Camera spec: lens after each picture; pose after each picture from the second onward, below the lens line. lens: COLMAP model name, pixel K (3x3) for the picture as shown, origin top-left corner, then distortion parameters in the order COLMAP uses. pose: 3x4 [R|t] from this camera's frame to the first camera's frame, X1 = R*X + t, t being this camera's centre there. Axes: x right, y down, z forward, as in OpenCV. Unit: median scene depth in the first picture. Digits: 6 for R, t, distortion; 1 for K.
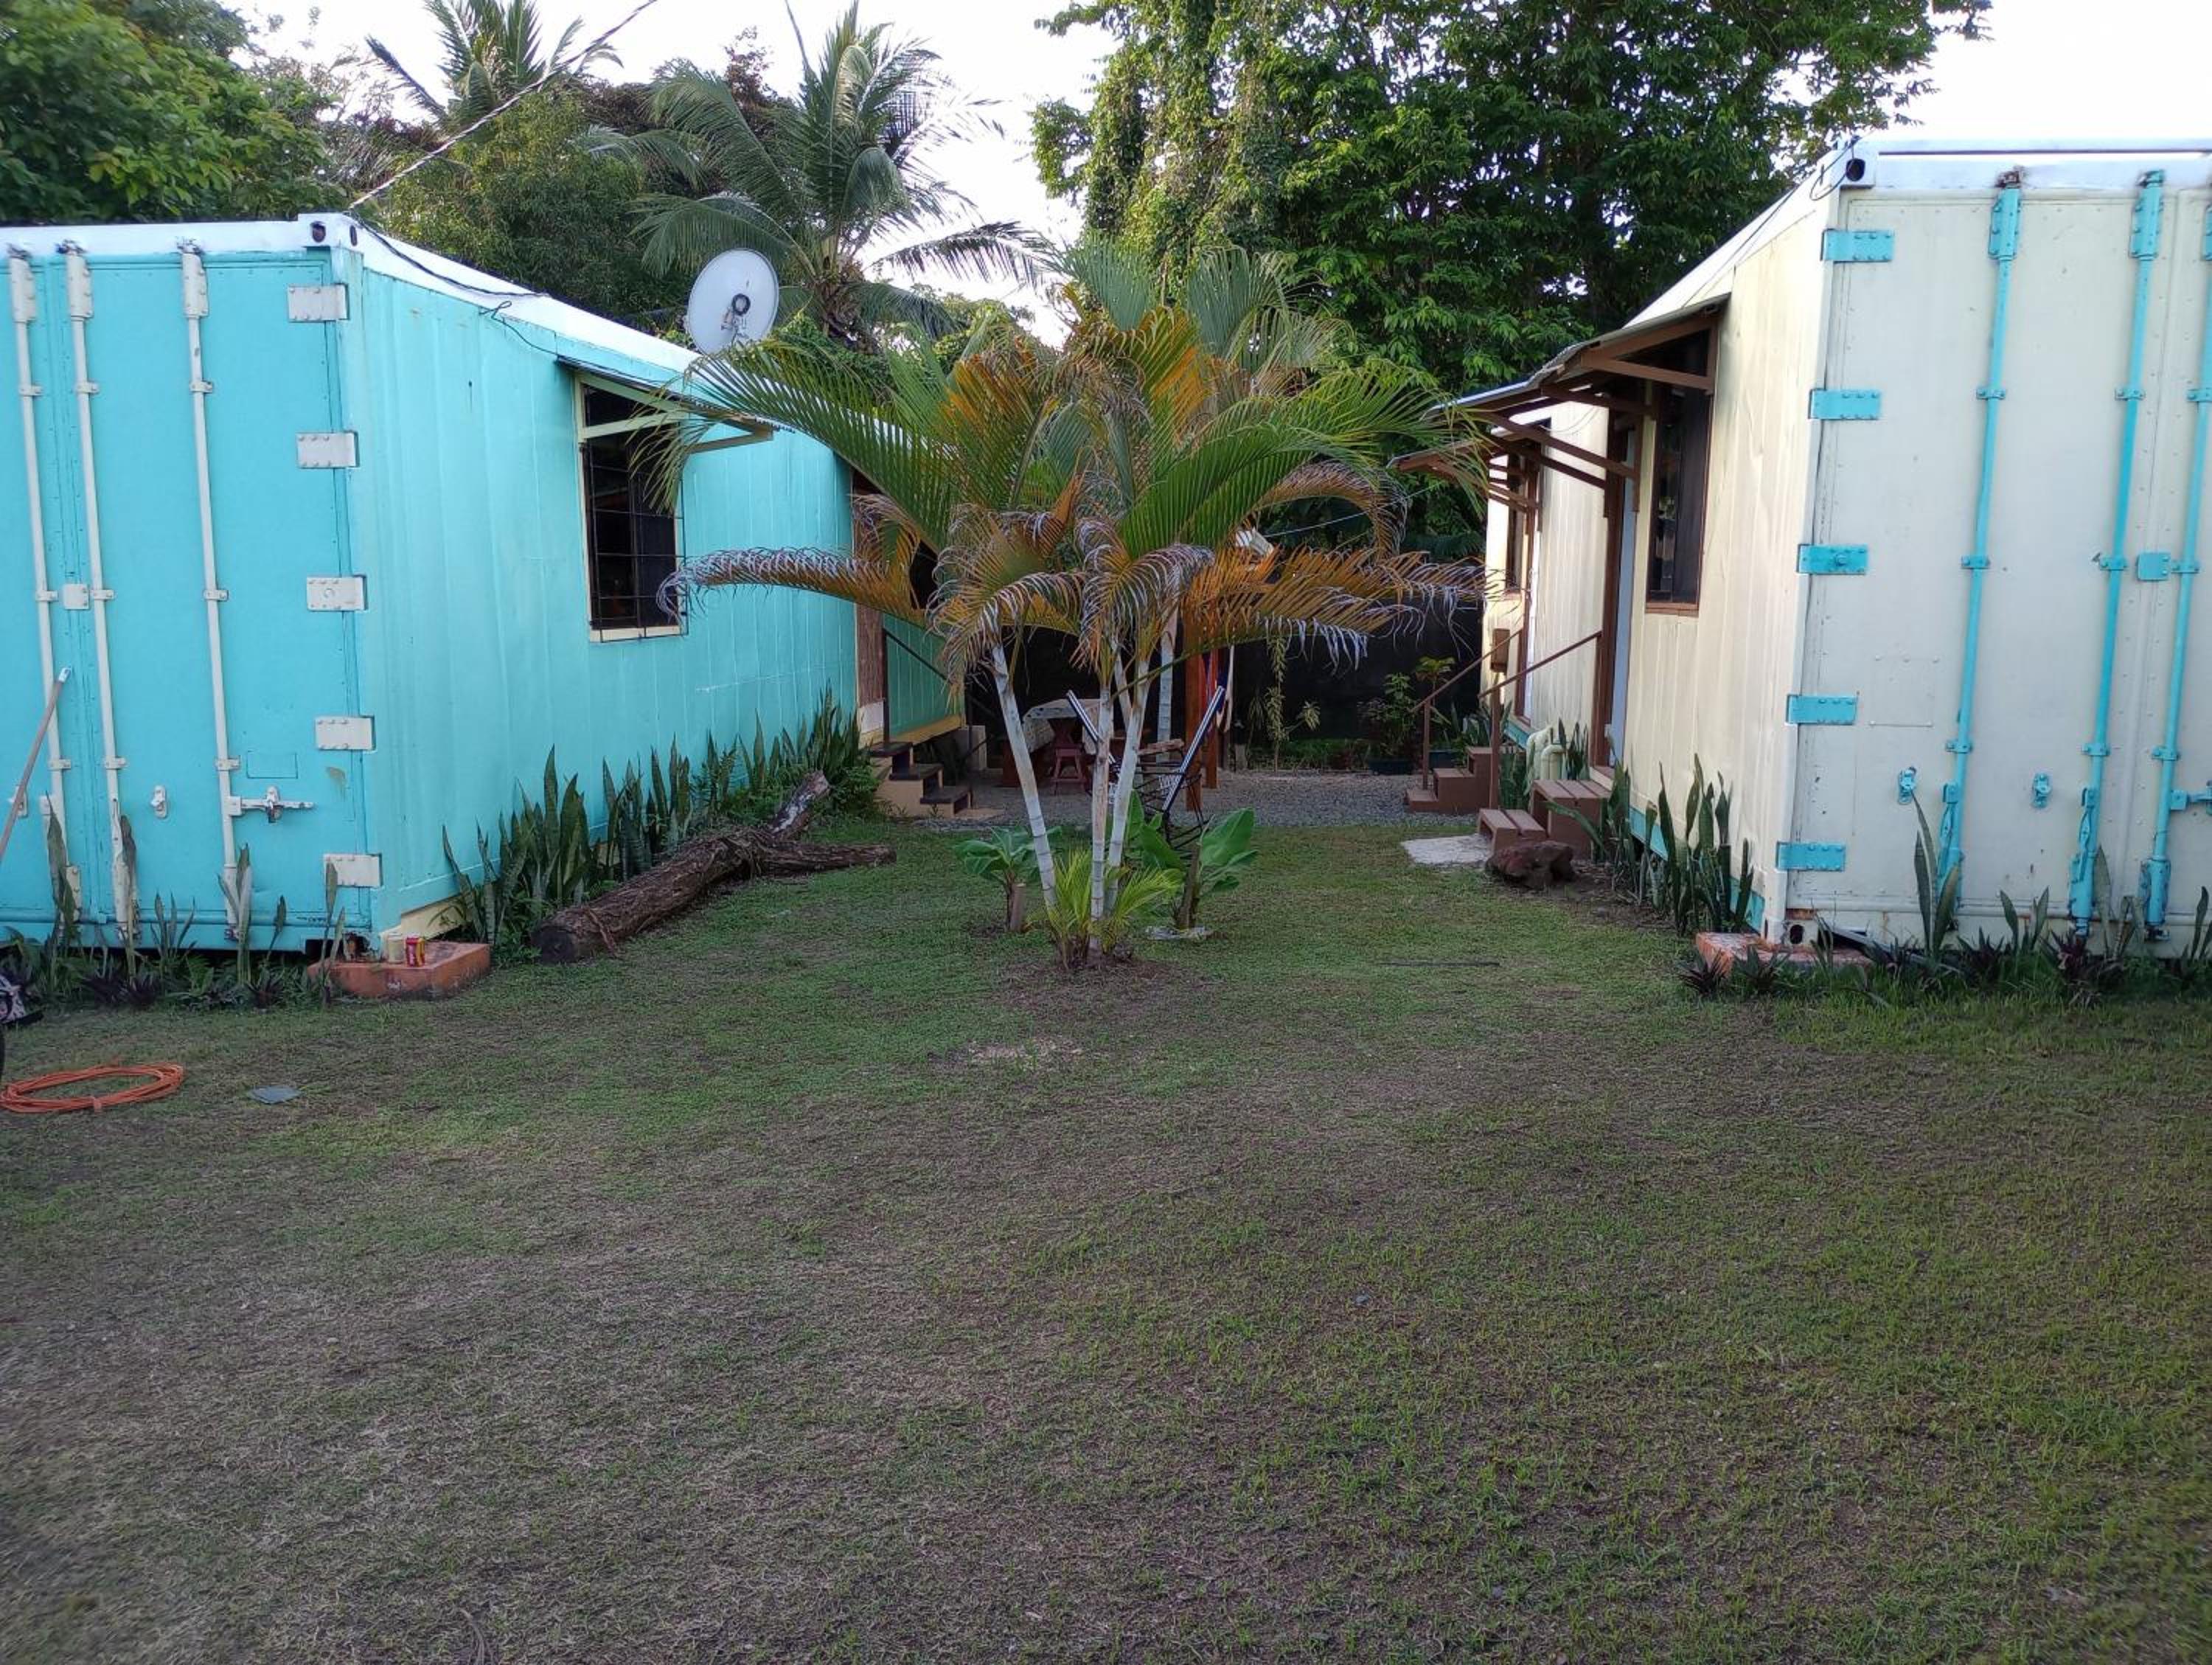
lens RADIAL K [[1824.6, 0, 1104.4], [0, 1824.6, 842.2], [0, 0, 1]] dist [0.039176, -0.005222]
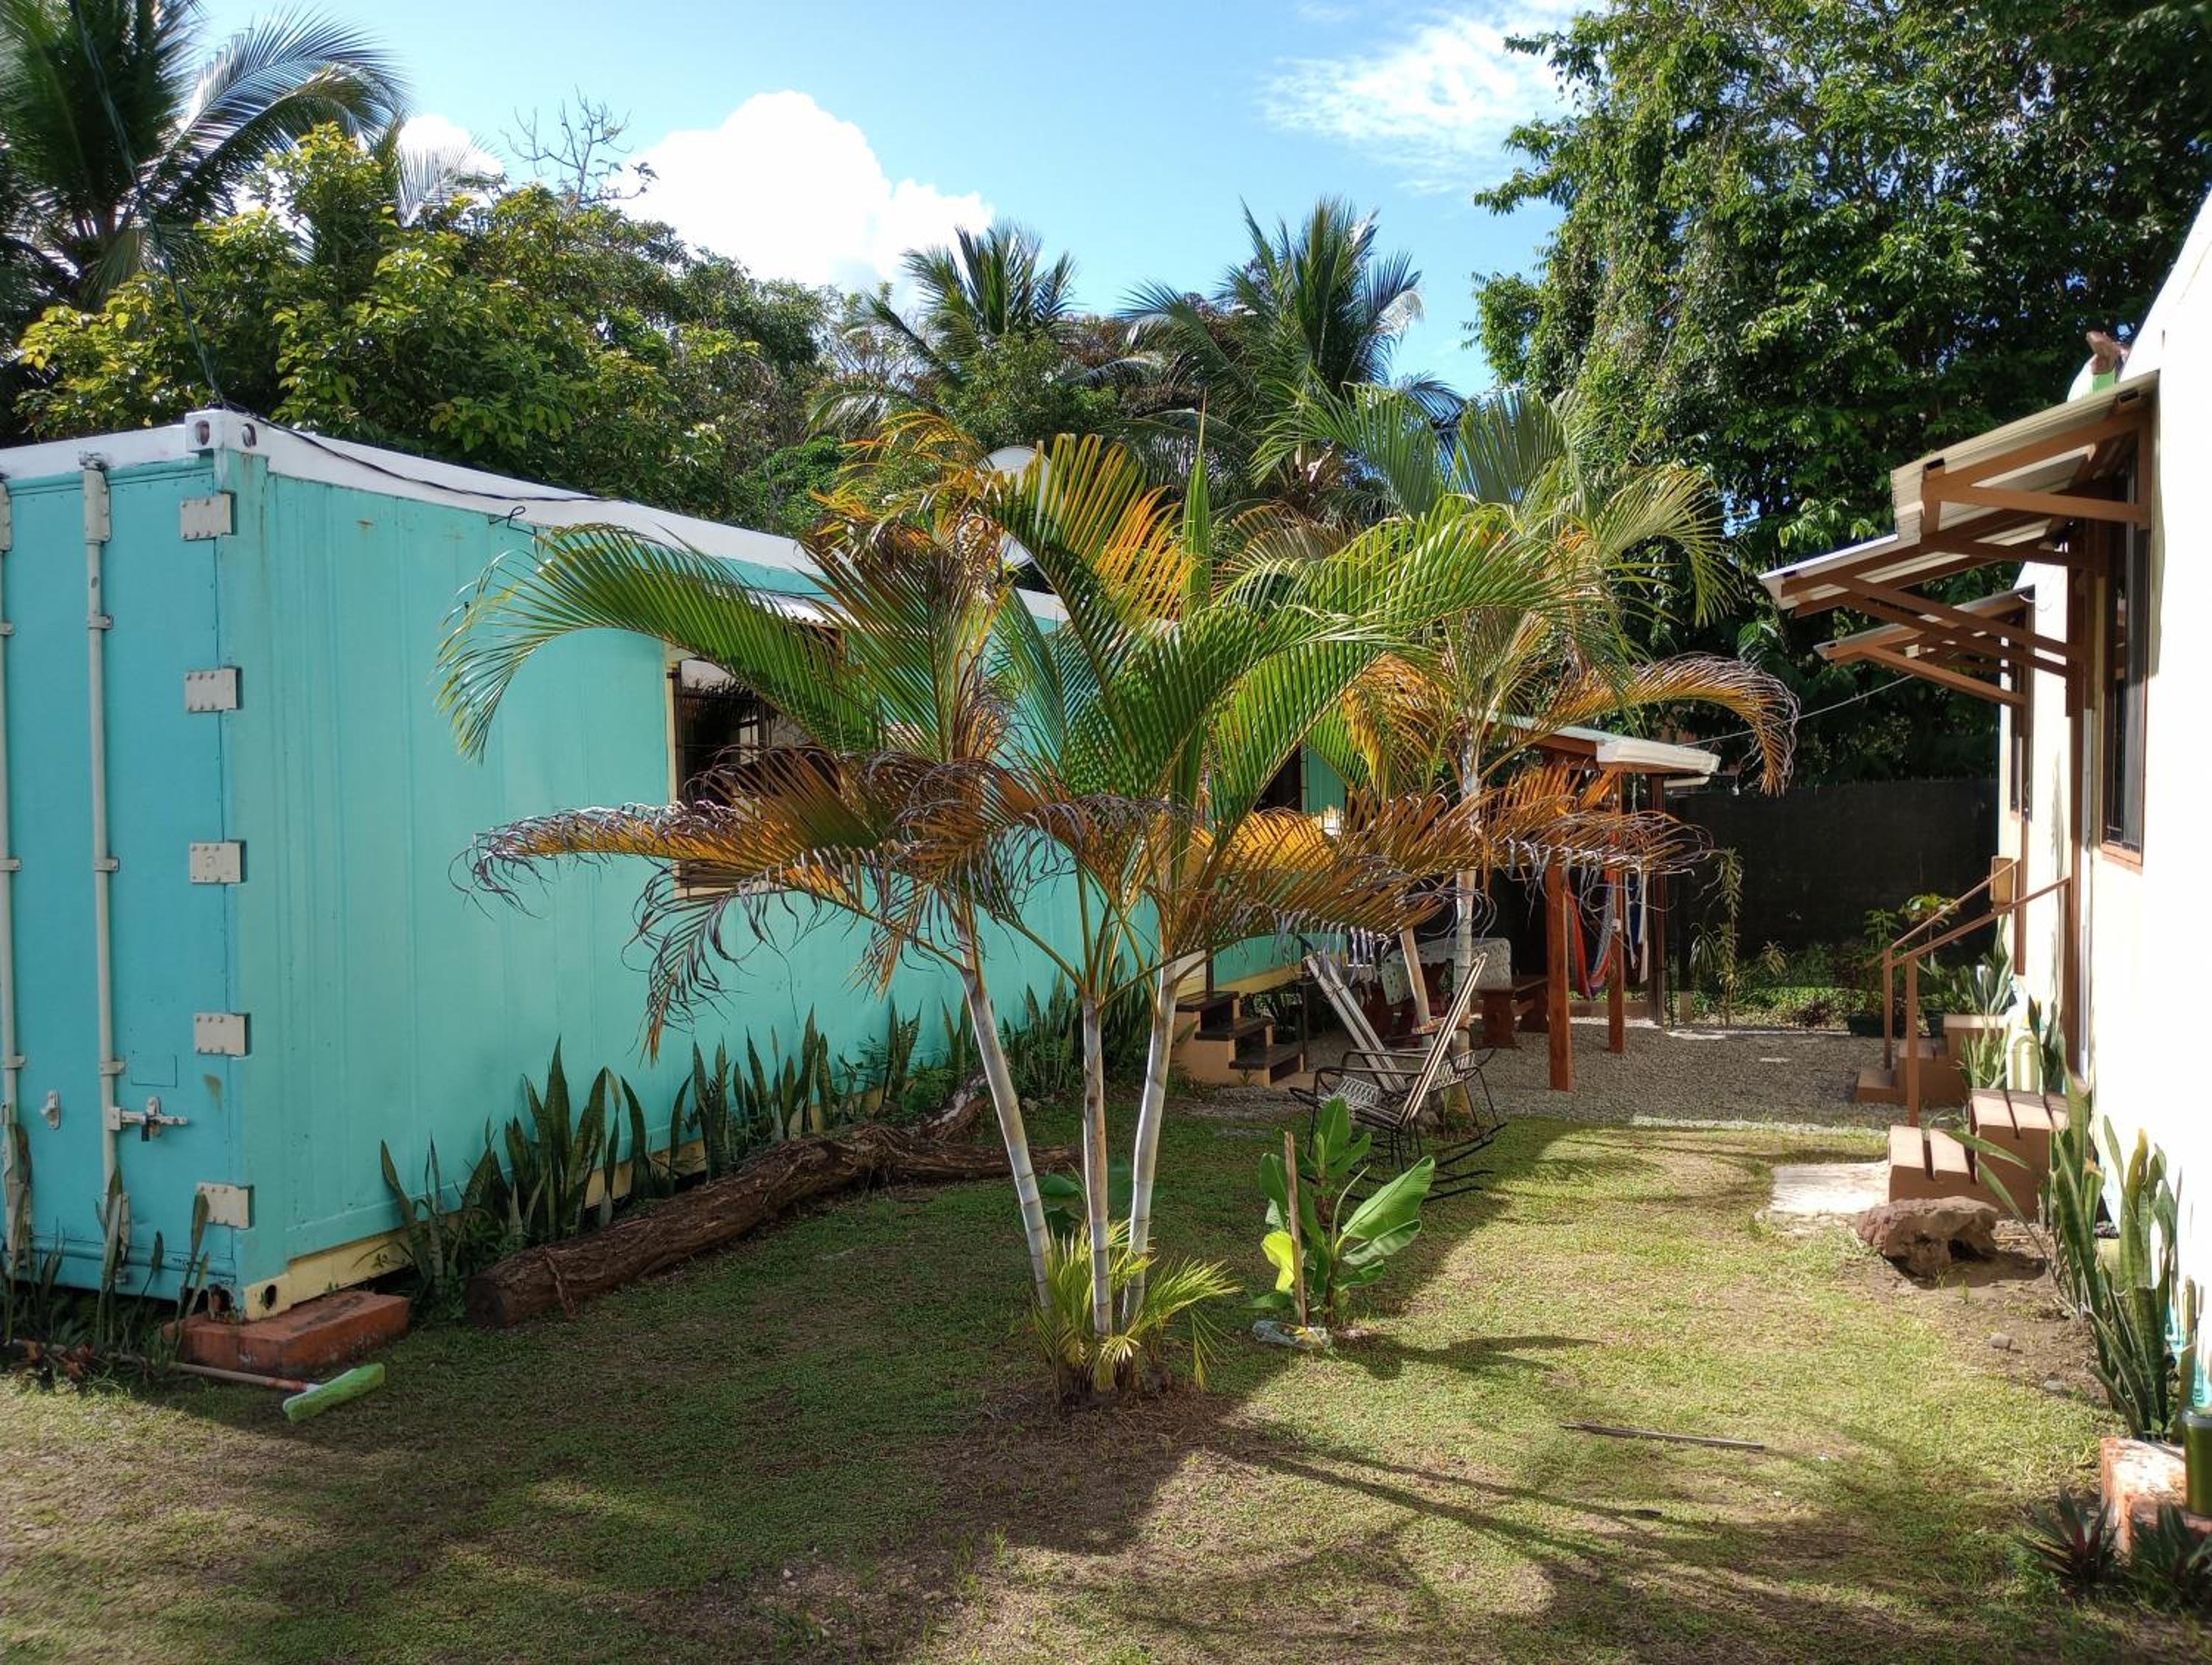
lens RADIAL K [[1824.6, 0, 1120.8], [0, 1824.6, 834.5], [0, 0, 1]] dist [0.039176, -0.005222]
pose [[0.954327, -0.008560, -0.298641, 0.203600], [-0.025870, 0.993467, -0.111146, -0.065625], [0.297642, 0.113795, 0.947871, 0.335984]]
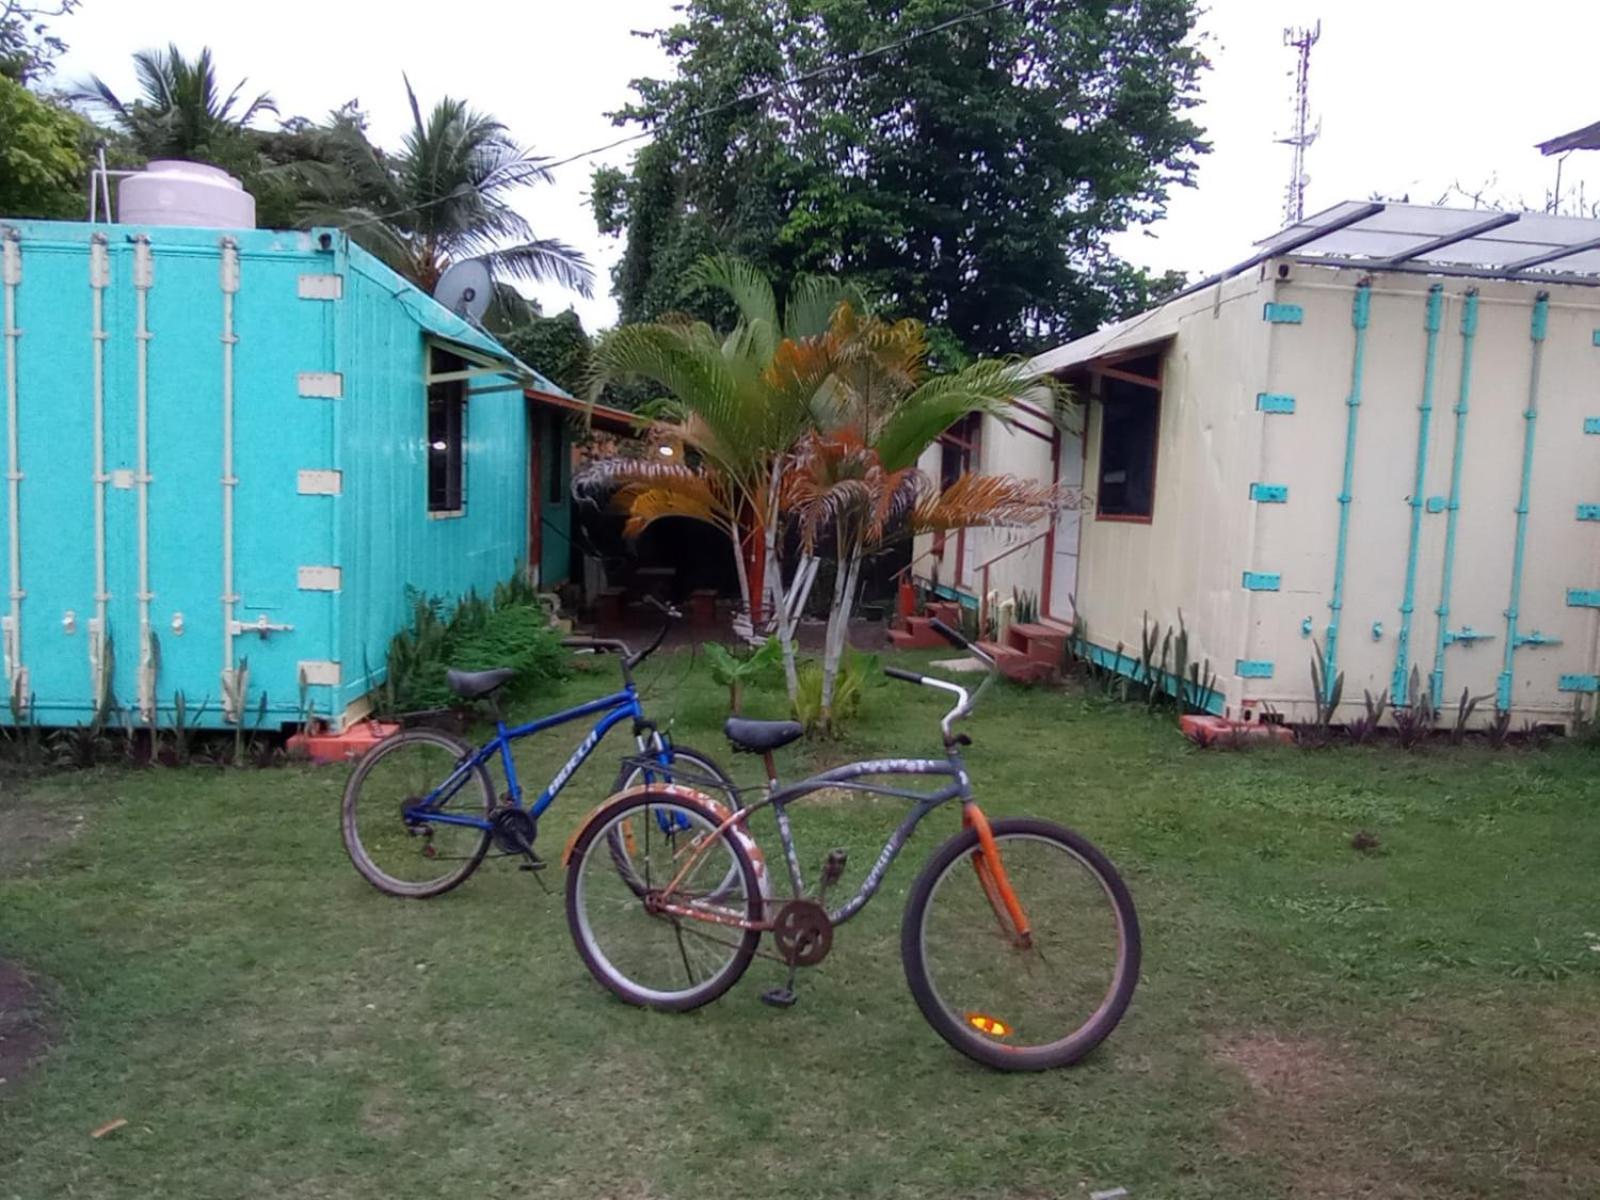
lens RADIAL K [[1246.8, 0, 800.0], [0, 1246.8, 604.4], [0, 0, 1]] dist [0.015273, 0.004135]
pose [[0.980940, 0.015486, 0.193694, -0.229443], [-0.005703, 0.998684, -0.050965, 0.008735], [-0.194228, 0.048889, 0.979737, -0.039803]]
